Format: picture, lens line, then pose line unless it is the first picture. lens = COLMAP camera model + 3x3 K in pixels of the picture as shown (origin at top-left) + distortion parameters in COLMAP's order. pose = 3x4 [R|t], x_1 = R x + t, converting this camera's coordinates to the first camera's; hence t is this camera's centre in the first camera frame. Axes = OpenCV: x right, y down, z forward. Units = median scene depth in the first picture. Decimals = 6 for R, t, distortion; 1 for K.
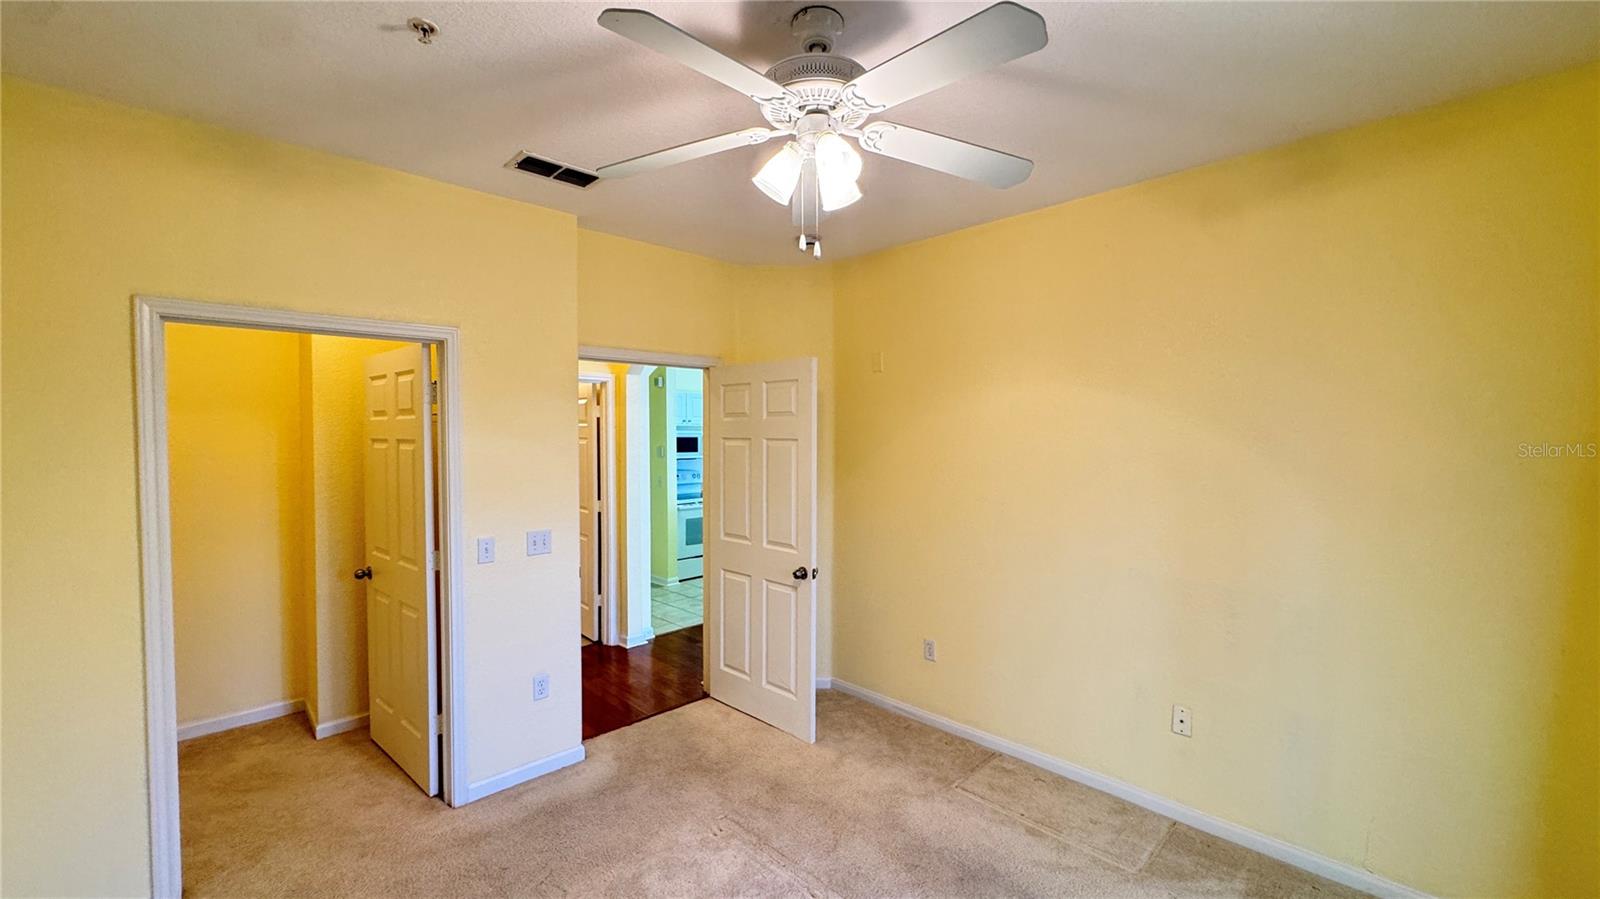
lens RADIAL K [[638.6, 0, 787.8], [0, 638.6, 446.5], [0, 0, 1]] dist [-0.002130, 0.000548]
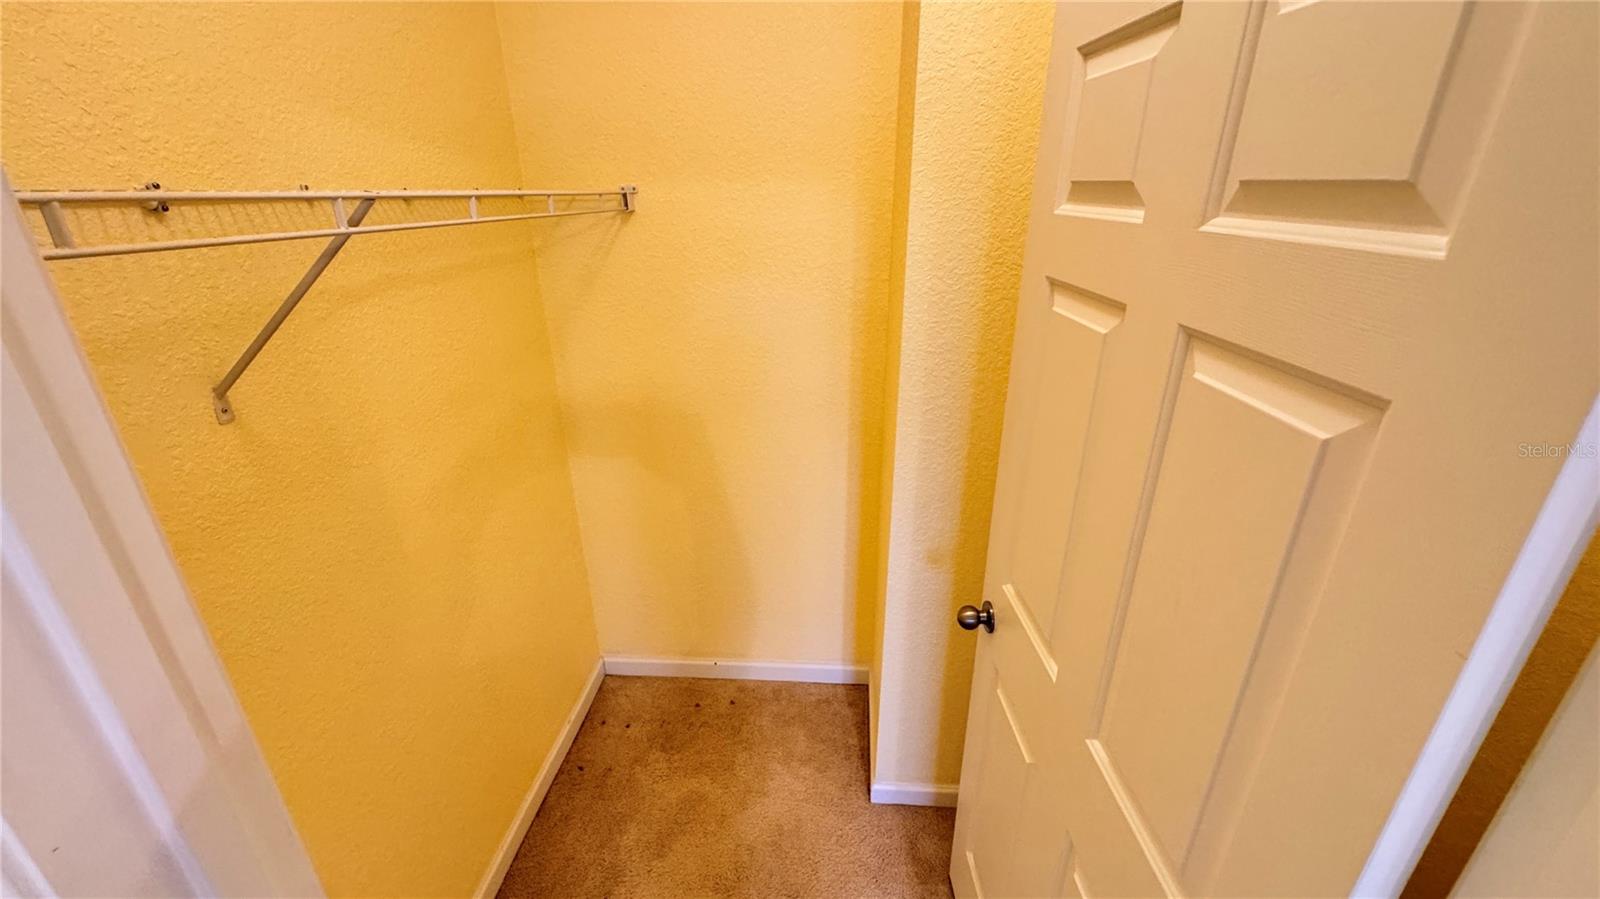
lens RADIAL K [[638.6, 0, 805.6], [0, 638.6, 447.3], [0, 0, 1]] dist [-0.002130, 0.000548]
pose [[0.679893, 0.279088, -0.678127, -0.501778], [-0.016197, 0.930235, 0.366606, -0.047385], [0.733133, -0.238269, 0.636980, 0.699255]]
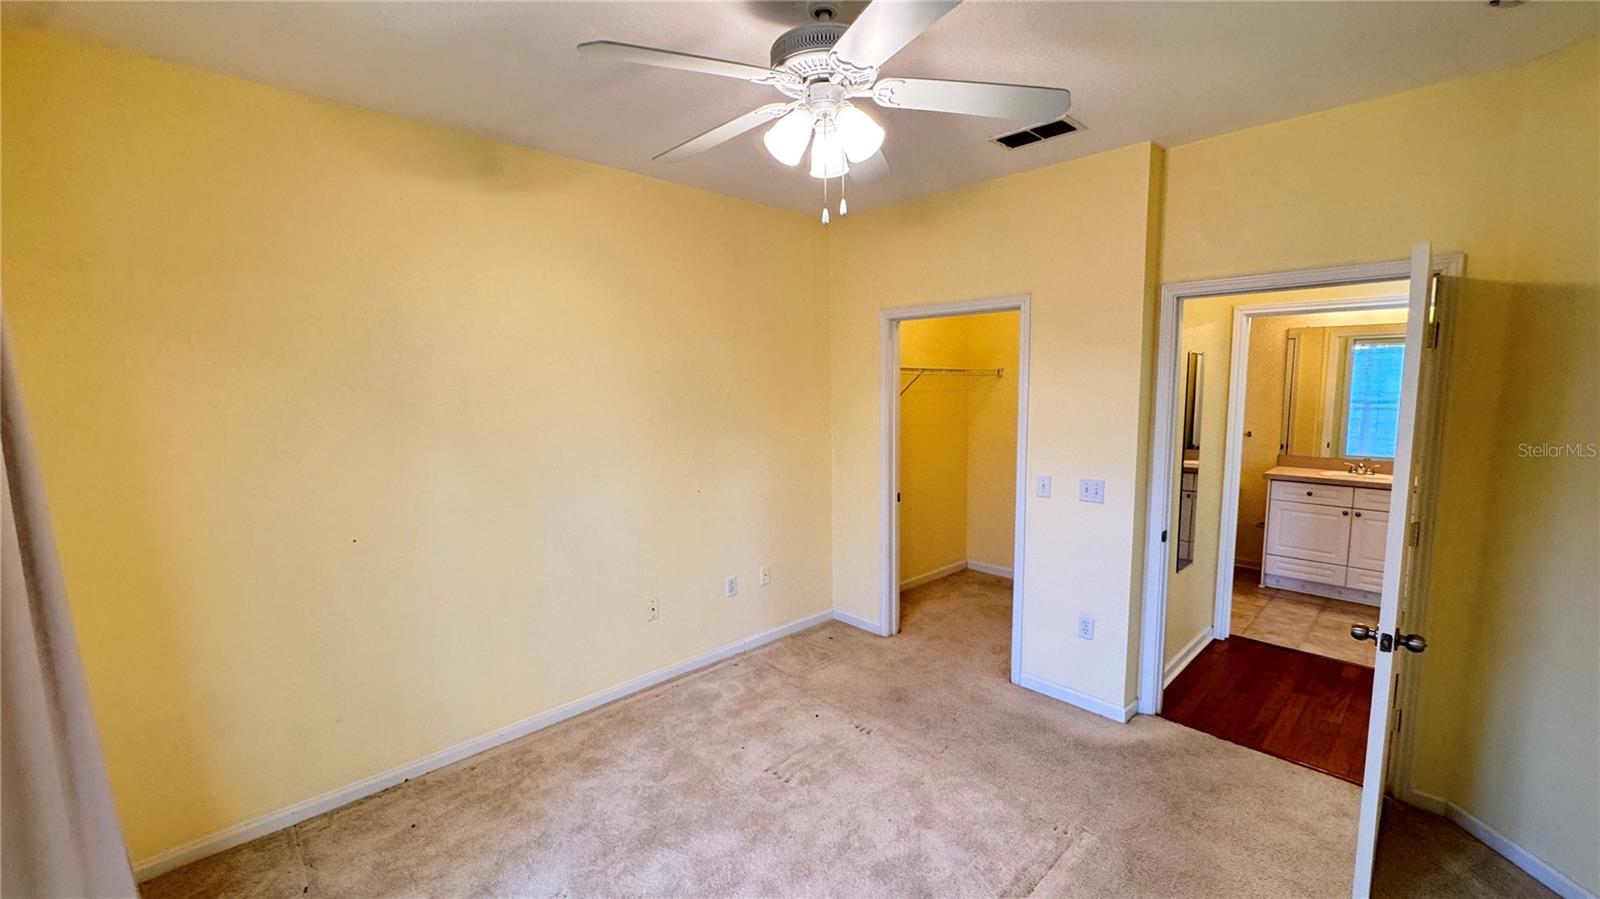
lens RADIAL K [[638.6, 0, 795.7], [0, 638.6, 446.1], [0, 0, 1]] dist [-0.002130, 0.000548]
pose [[-0.009593, 0.108529, -0.994047, 0.582366], [-0.013496, 0.993988, 0.108653, -0.024058], [0.999863, 0.014458, -0.008070, 0.490614]]
